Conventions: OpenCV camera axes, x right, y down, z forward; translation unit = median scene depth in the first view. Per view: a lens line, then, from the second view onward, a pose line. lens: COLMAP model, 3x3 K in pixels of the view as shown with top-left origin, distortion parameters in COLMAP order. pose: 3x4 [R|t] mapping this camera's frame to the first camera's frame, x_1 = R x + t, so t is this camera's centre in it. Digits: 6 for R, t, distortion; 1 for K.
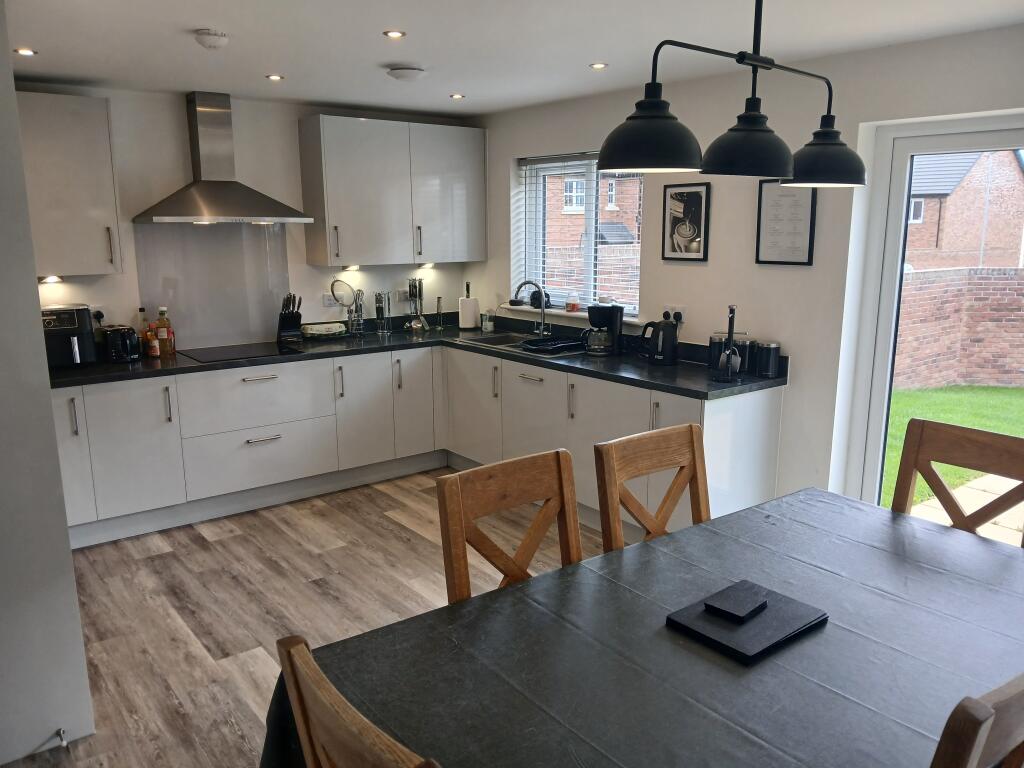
lens RADIAL K [[809.1, 0, 510.3], [0, 809.1, 396.5], [0, 0, 1]] dist [-0.000262, -0.017032]
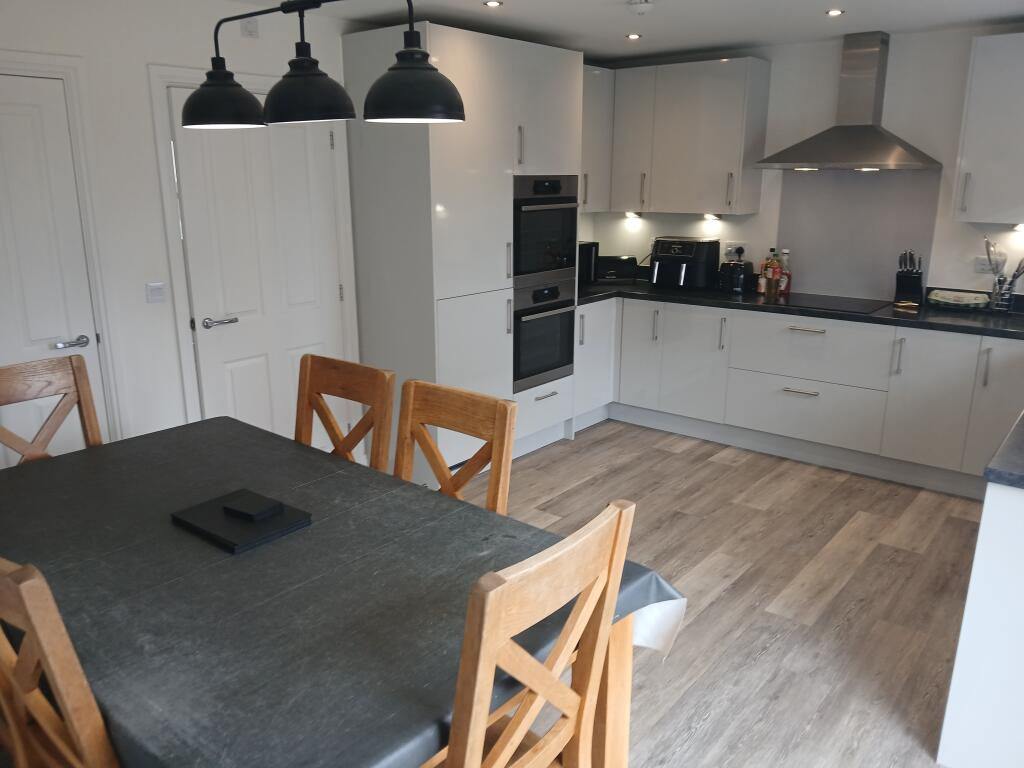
lens RADIAL K [[809.1, 0, 510.3], [0, 809.1, 396.5], [0, 0, 1]] dist [-0.000262, -0.017032]
pose [[0.174083, 0.257767, -0.950395, 0.615130], [-0.197915, 0.954597, 0.222654, -0.097943], [0.964637, 0.149338, 0.217195, 0.478144]]
